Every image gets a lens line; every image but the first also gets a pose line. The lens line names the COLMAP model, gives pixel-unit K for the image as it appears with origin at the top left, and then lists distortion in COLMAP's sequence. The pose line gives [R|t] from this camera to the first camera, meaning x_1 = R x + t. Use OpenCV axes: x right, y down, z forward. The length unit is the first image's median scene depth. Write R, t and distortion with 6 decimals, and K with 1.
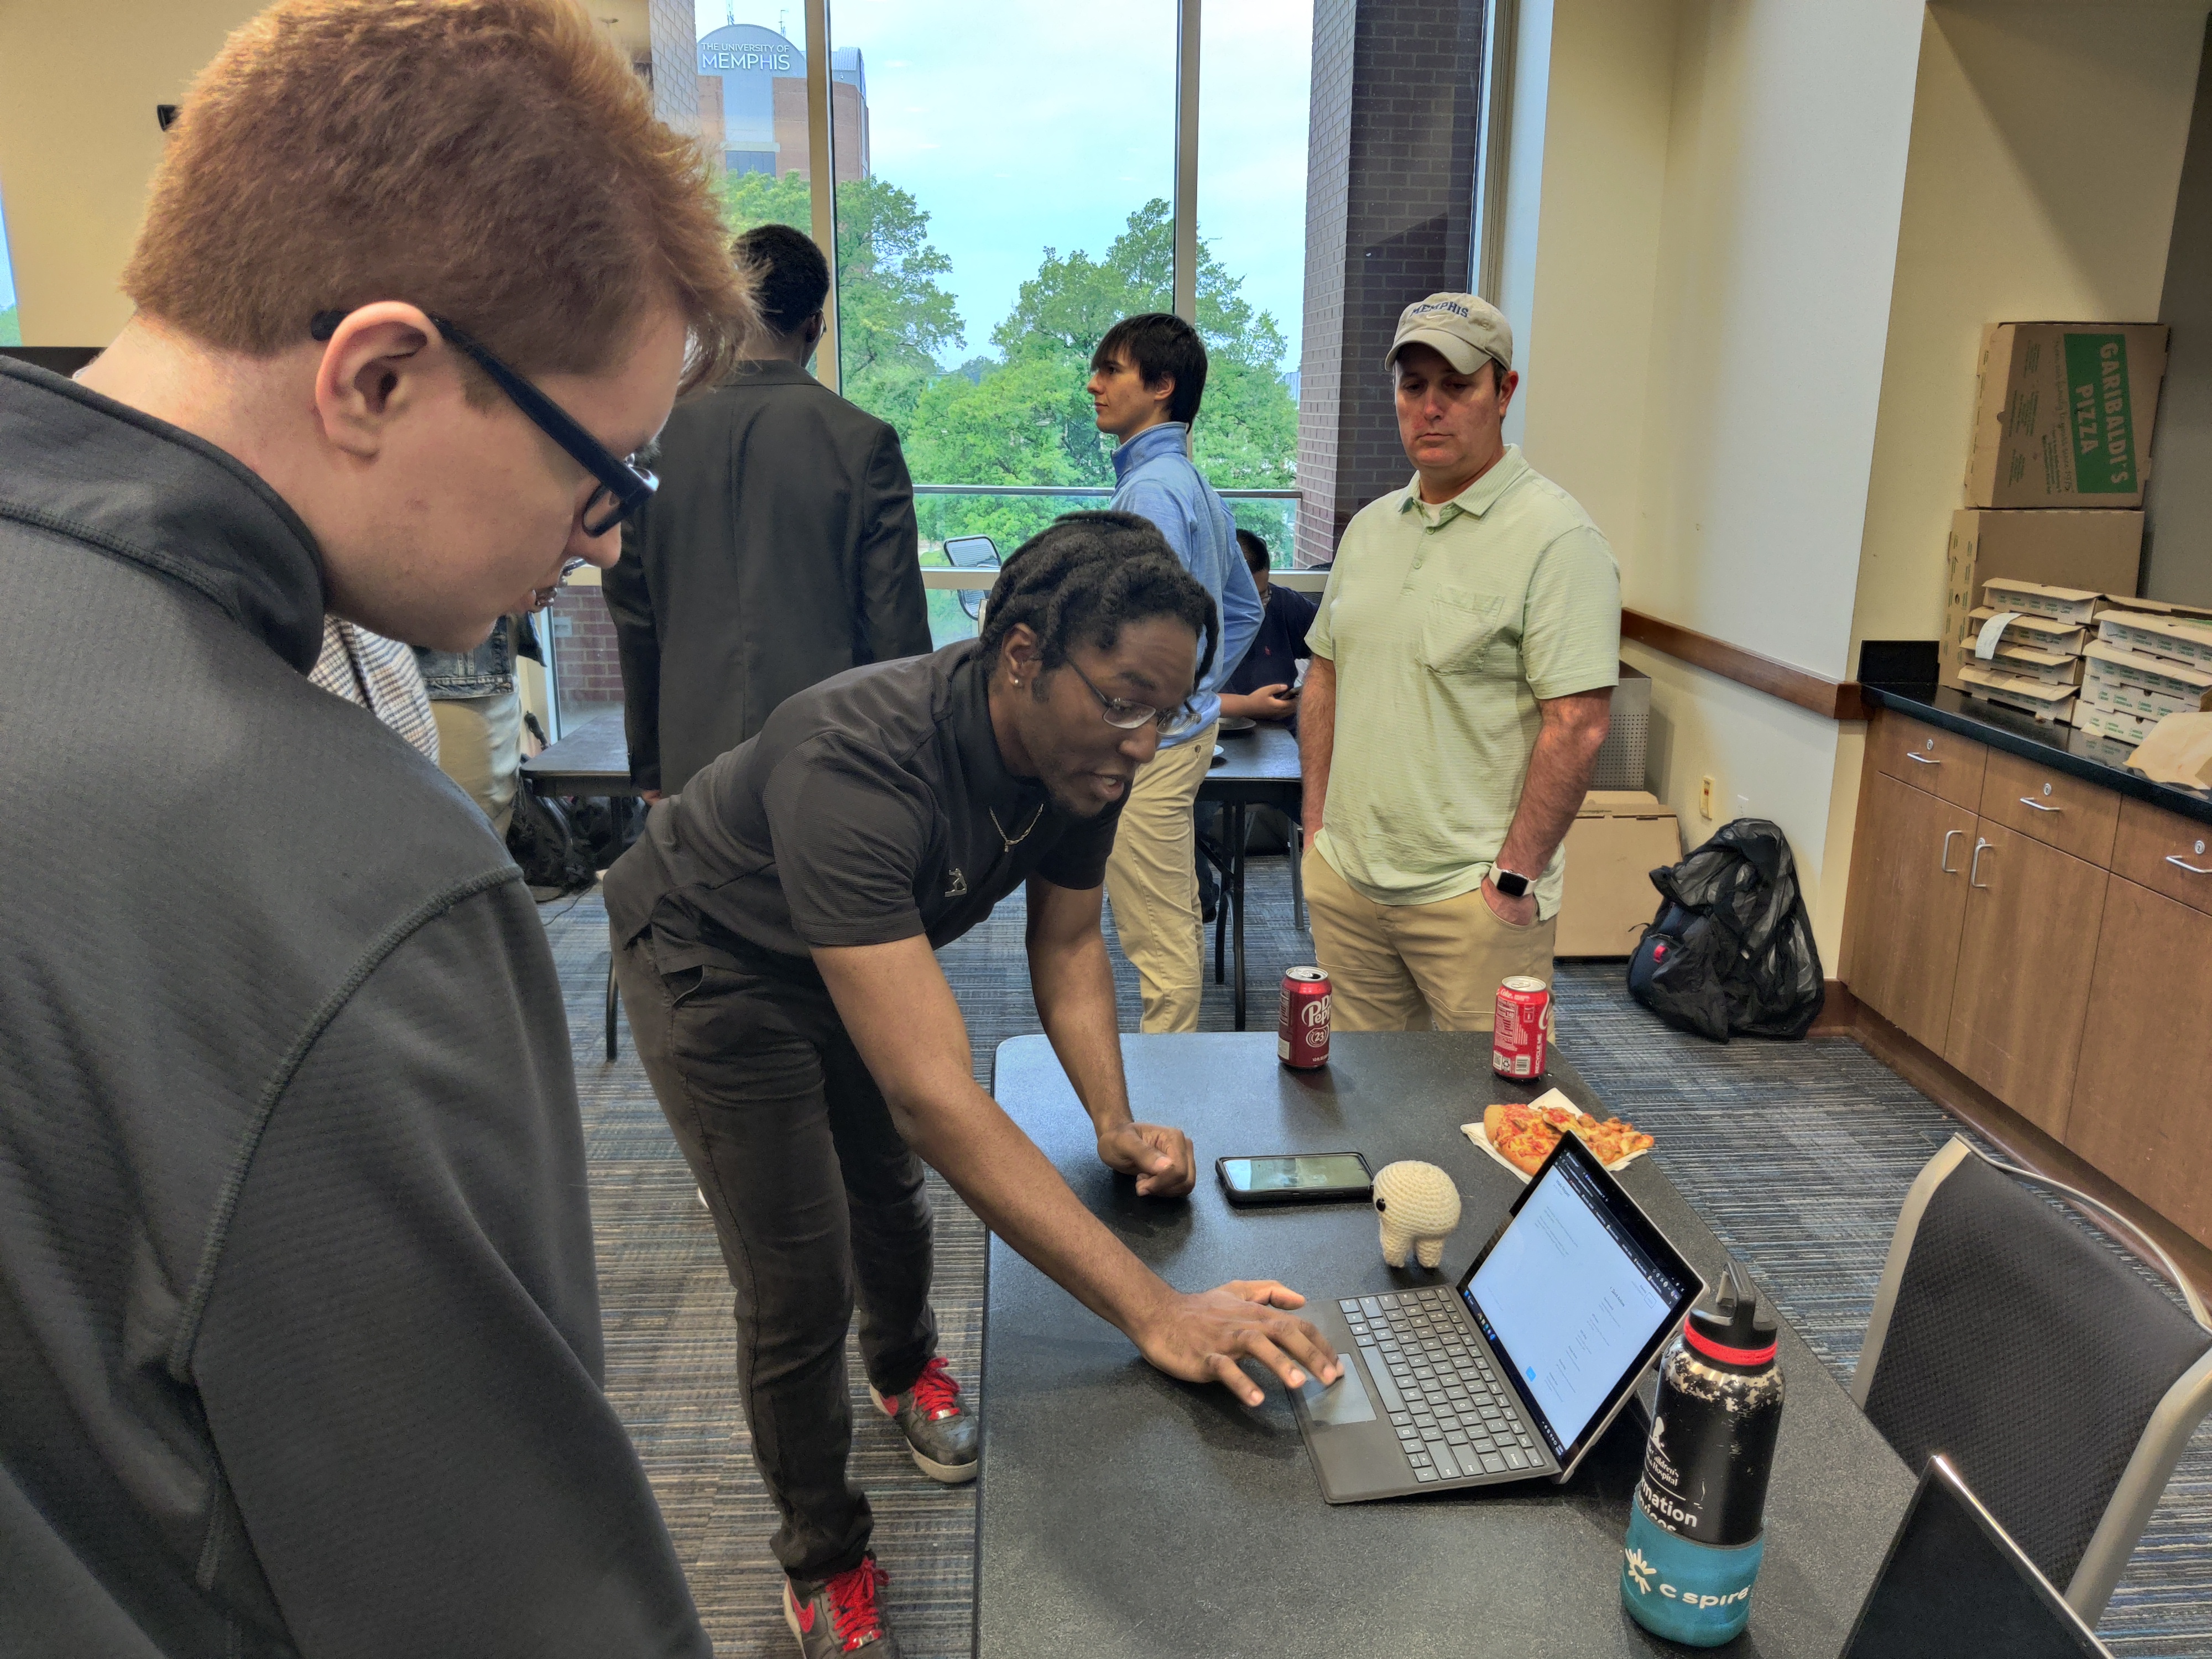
lens RADIAL K [[1650.7, 0, 1106.0], [0, 1650.7, 829.5], [0, 0, 1]] dist [-0.006941, -0.000740]
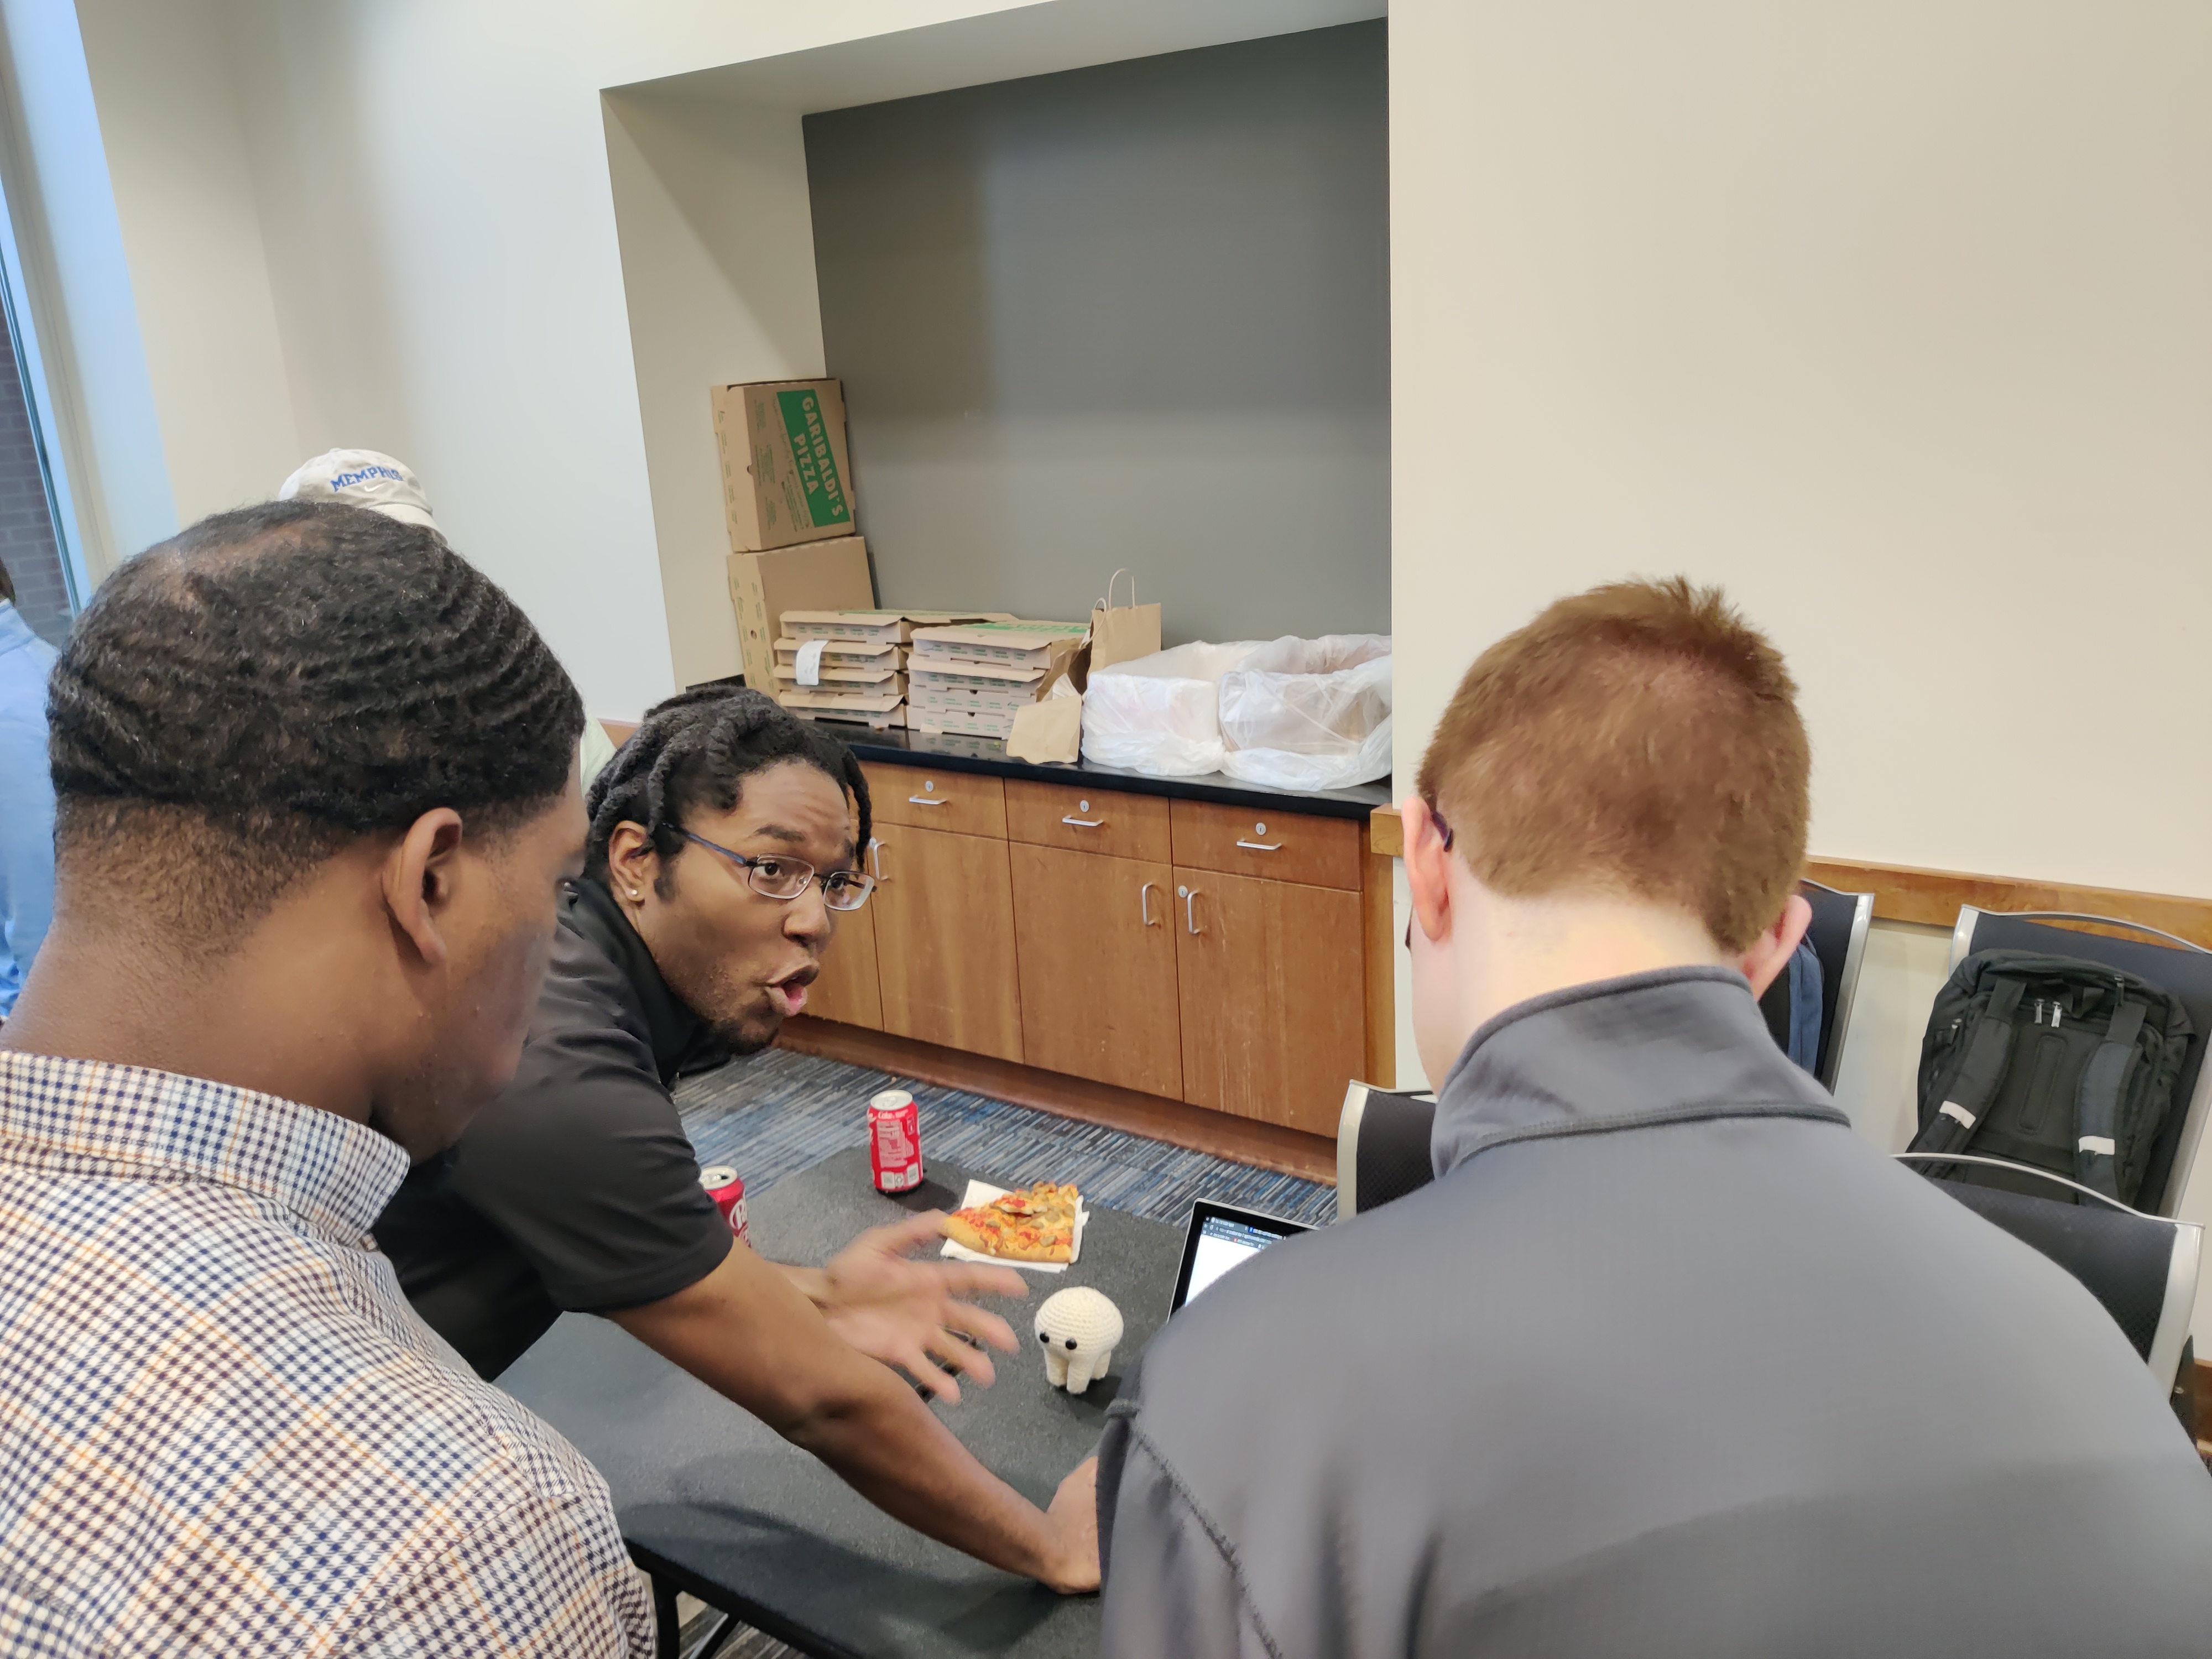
lens RADIAL K [[1700.6, 0, 1144.6], [0, 1700.6, 841.7], [0, 0, 1]] dist [0.054430, -0.119020]
pose [[0.587646, -0.261644, 0.765647, -0.266408], [0.253246, 0.958205, 0.133077, -0.102107], [-0.768465, 0.115695, 0.629345, 0.104665]]
